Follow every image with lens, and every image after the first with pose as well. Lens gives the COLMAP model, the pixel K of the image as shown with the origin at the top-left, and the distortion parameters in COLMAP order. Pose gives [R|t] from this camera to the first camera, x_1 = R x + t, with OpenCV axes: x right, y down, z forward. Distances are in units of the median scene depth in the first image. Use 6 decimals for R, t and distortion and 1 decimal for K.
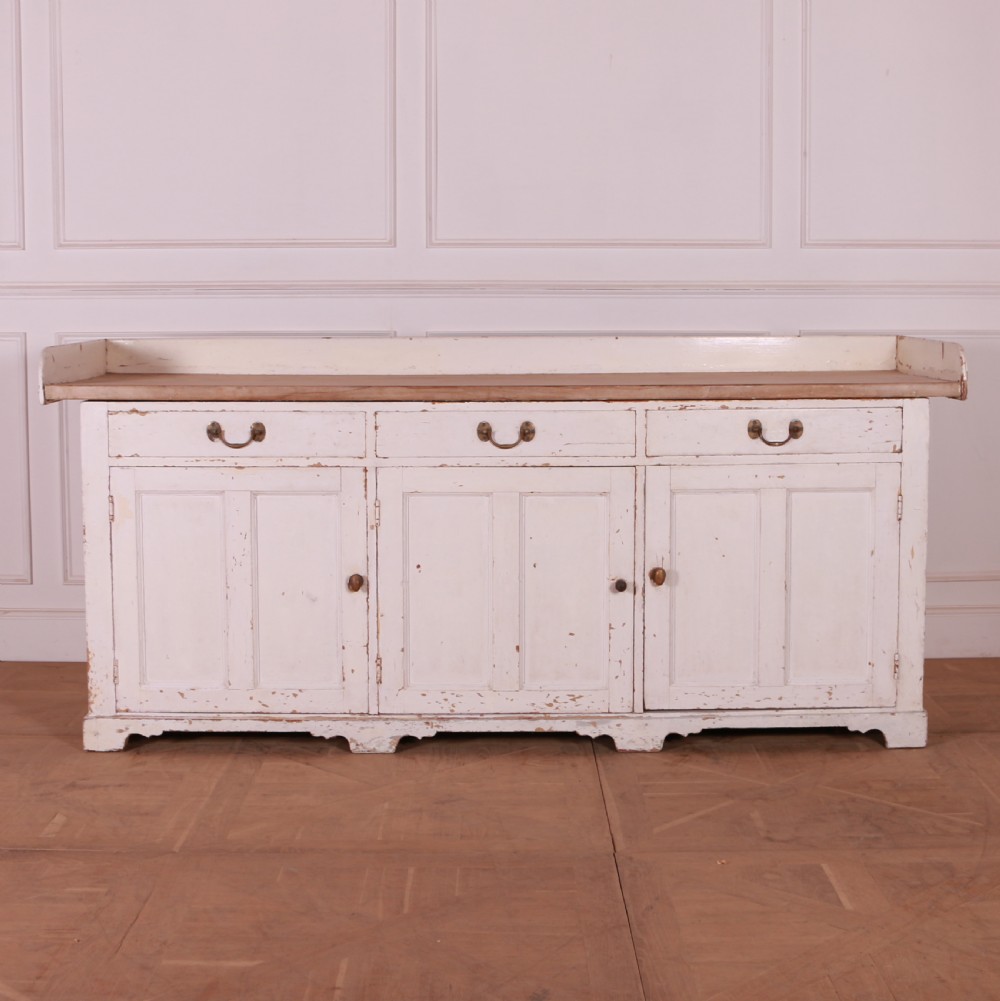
lens RADIAL K [[1671.1, 0, 496.8], [0, 1671.1, 468.1], [0, 0, 1]] dist [-0.159119, 0.141901]
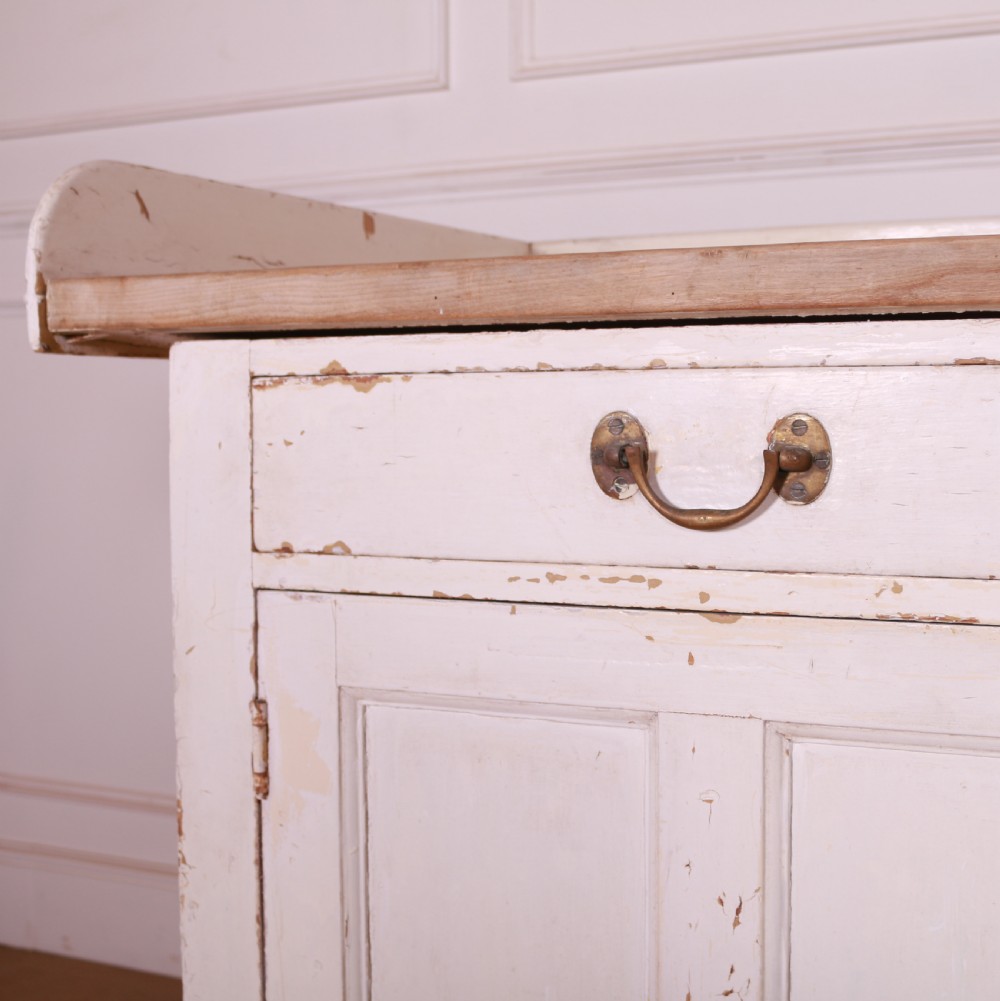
lens RADIAL K [[1626.1, 0, 671.1], [0, 1626.1, 528.2], [0, 0, 1]] dist [-0.122666, 0.126413]
pose [[0.911988, 0.022518, -0.409599, -0.069296], [-0.041929, 0.998380, -0.038471, -0.003319], [0.408069, 0.052259, 0.911454, 0.791195]]
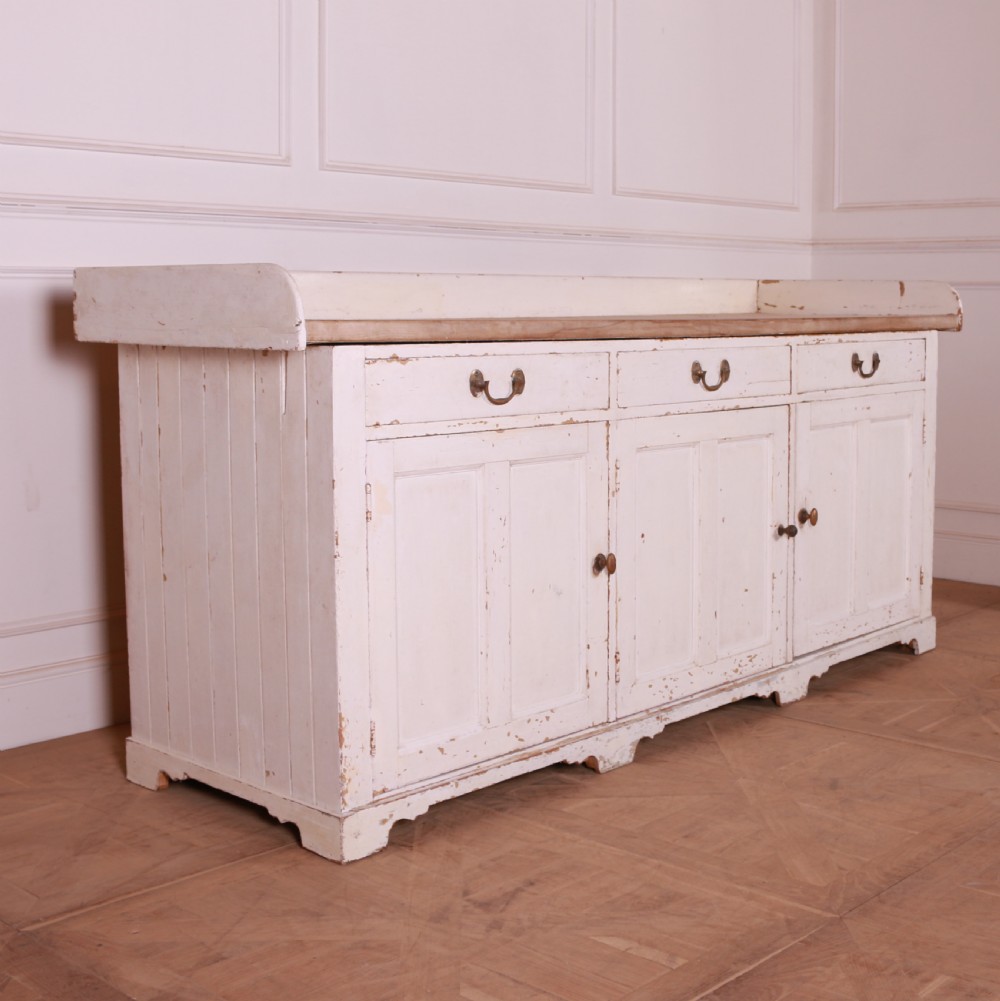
lens RADIAL K [[1489.6, 0, 592.9], [0, 1489.6, 472.4], [0, 0, 1]] dist [-0.144049, 0.092822]
pose [[0.651885, -0.081174, 0.753961, -0.631504], [0.073559, 0.996334, 0.043669, -0.007687], [-0.754742, 0.026994, 0.655466, 0.528847]]
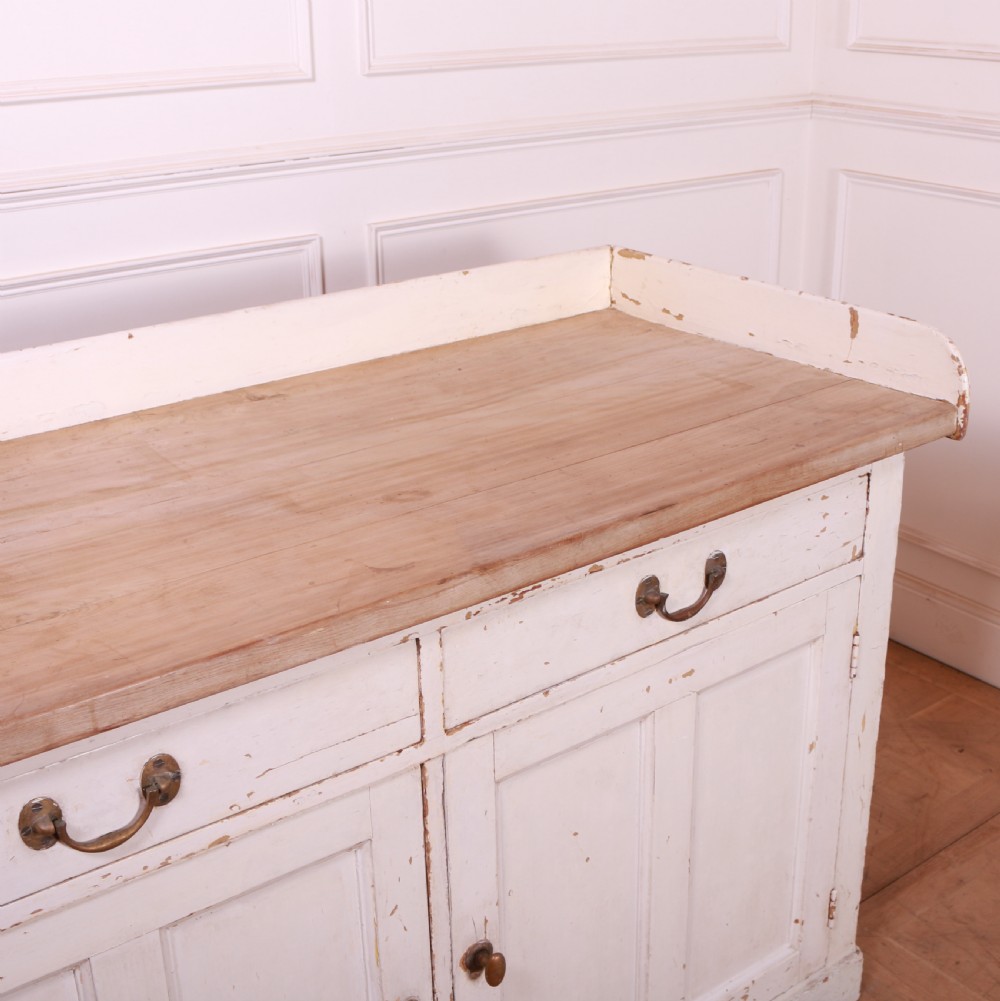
lens RADIAL K [[1366.1, 0, 535.6], [0, 1366.1, 471.6], [0, 0, 1]] dist [-0.154237, 0.148506]
pose [[0.787206, -0.219013, 0.576489, -0.066881], [0.066714, 0.959570, 0.273449, -0.153879], [-0.613071, -0.176801, 0.769991, 0.745051]]
